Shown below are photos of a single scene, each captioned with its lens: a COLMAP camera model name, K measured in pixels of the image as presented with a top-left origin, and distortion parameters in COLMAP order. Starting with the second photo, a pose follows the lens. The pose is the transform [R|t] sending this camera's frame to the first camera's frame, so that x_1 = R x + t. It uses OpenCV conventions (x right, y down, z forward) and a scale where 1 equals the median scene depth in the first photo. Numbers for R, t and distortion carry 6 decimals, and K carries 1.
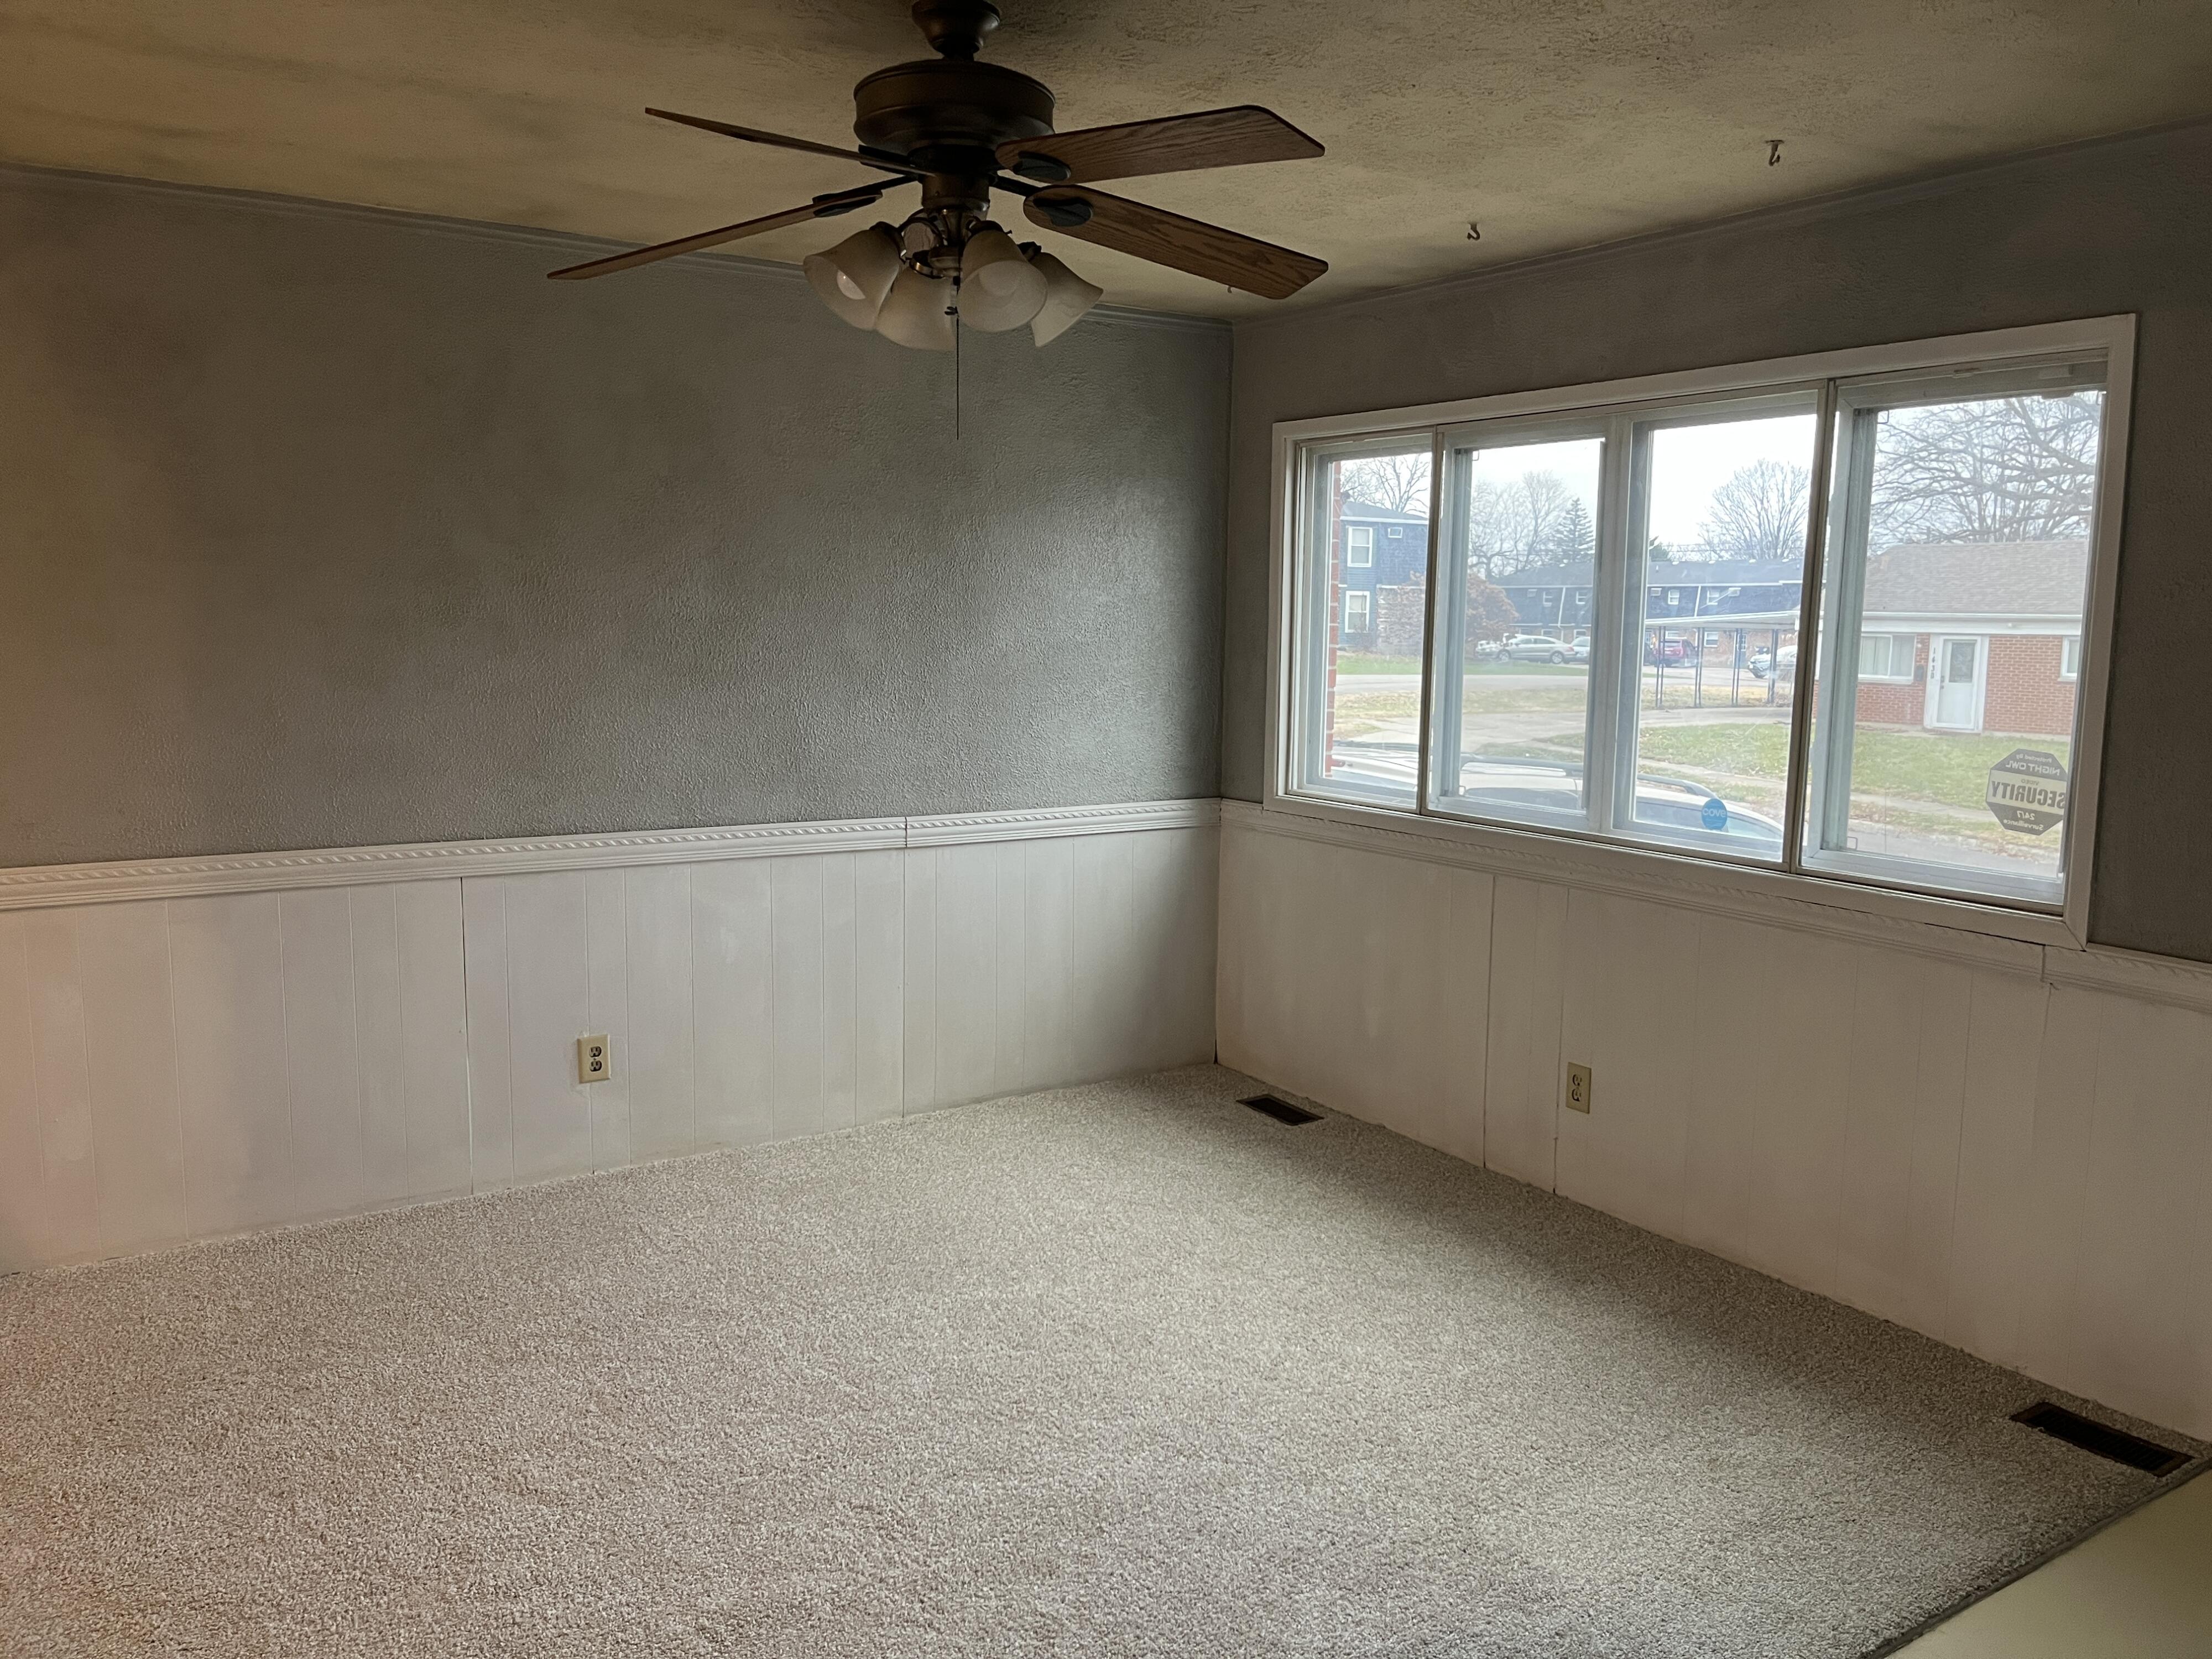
lens RADIAL K [[1683.4, 0, 1106.0], [0, 1683.4, 829.5], [0, 0, 1]] dist [0.099438, -0.133235]
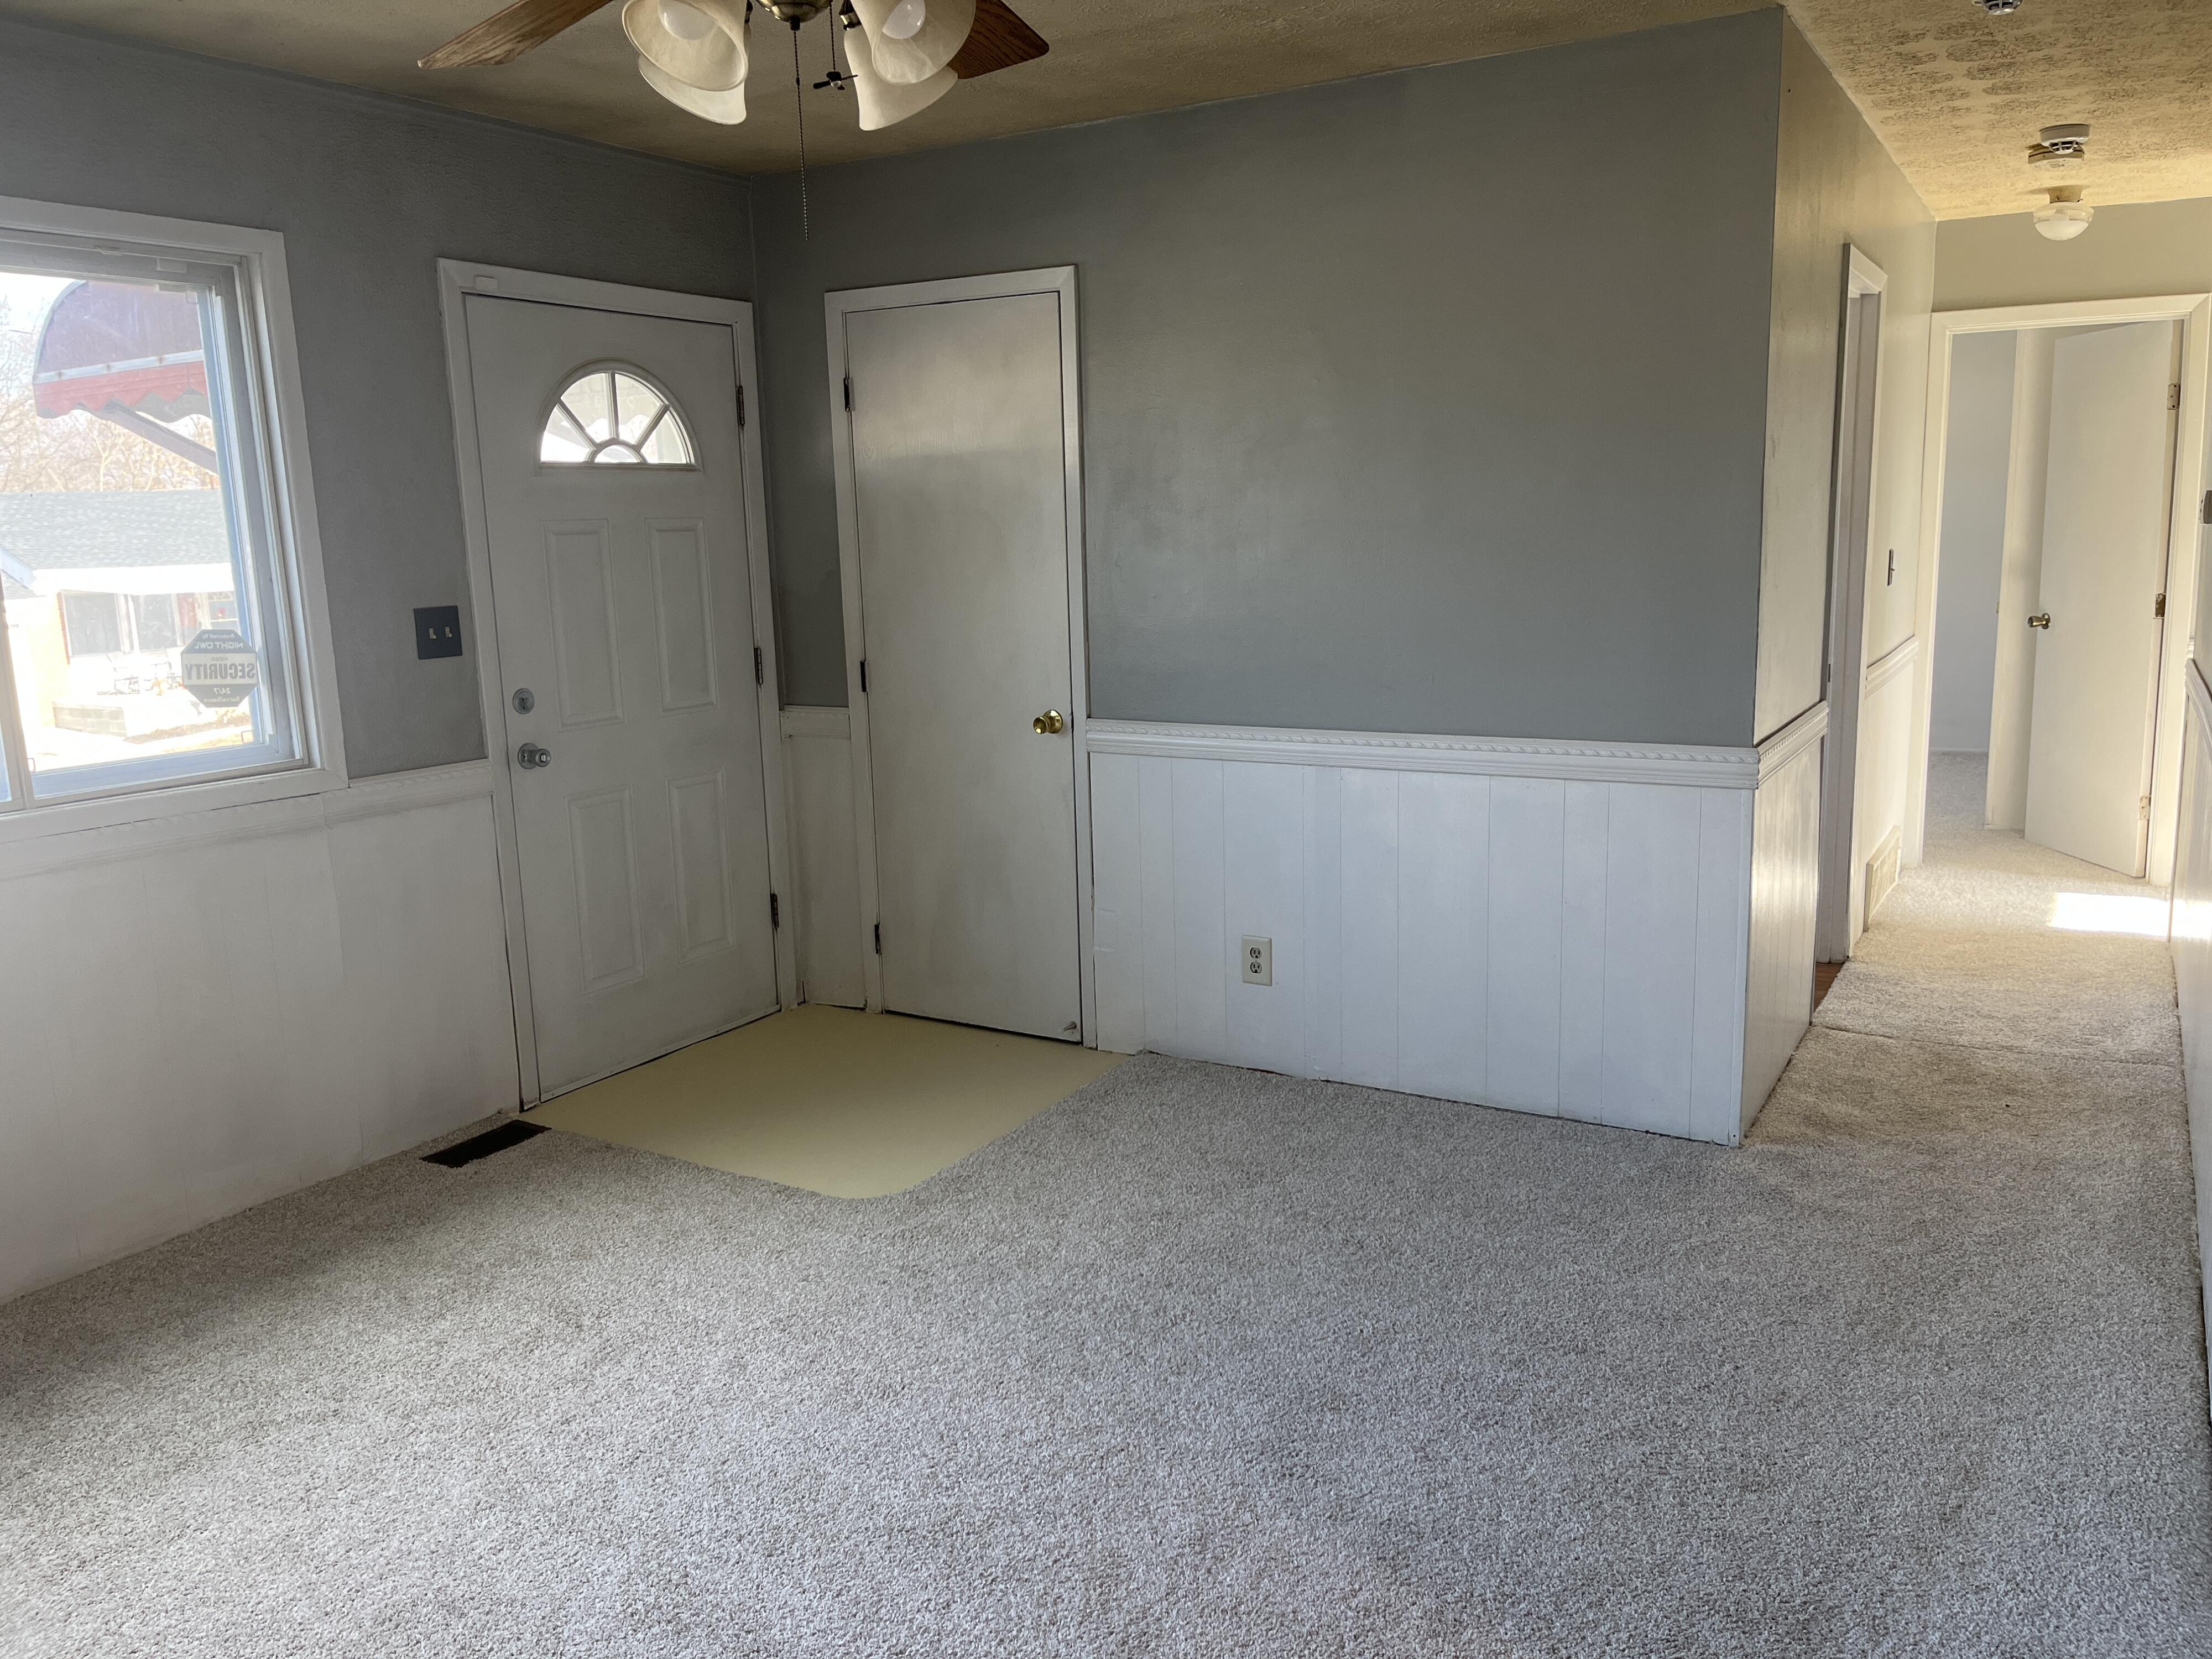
lens RADIAL K [[1683.4, 0, 1106.0], [0, 1683.4, 829.5], [0, 0, 1]] dist [0.099438, -0.133235]
pose [[-0.440939, -0.168005, 0.881673, -0.657309], [0.136064, 0.958459, 0.250684, -0.117597], [-0.887163, 0.230500, -0.399763, 0.957485]]
